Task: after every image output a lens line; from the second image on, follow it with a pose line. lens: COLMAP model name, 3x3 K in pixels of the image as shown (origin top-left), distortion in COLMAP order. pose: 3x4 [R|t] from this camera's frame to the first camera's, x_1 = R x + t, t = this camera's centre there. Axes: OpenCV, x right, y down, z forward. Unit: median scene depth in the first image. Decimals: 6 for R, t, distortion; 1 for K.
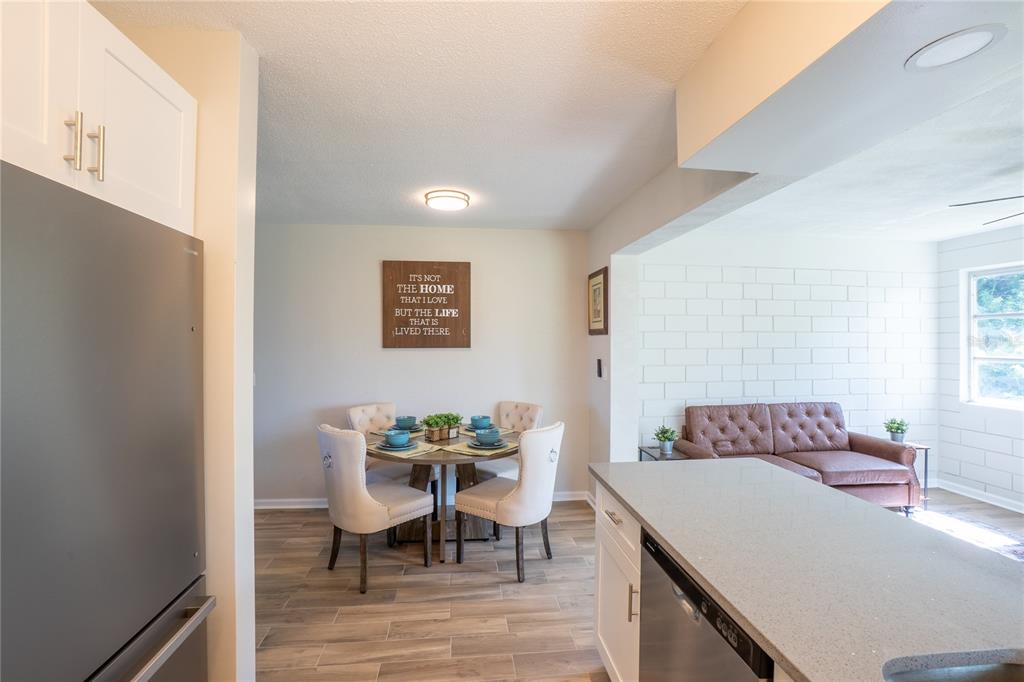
lens RADIAL K [[455.3, 0, 509.2], [0, 455.3, 338.5], [0, 0, 1]] dist [-0.063320, 0.022582]
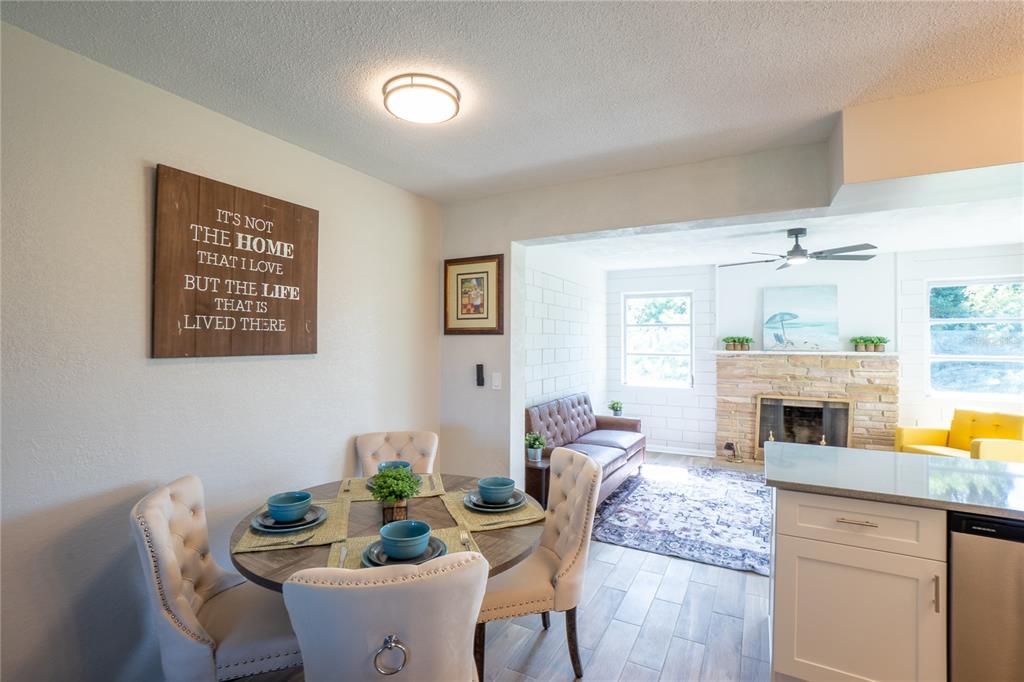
lens RADIAL K [[455.3, 0, 509.2], [0, 455.3, 338.5], [0, 0, 1]] dist [-0.063320, 0.022582]
pose [[0.579490, 0.005671, 0.814960, -0.426570], [-0.007171, 0.999973, -0.001860, -0.000342], [-0.814948, -0.004766, 0.579515, 0.457039]]
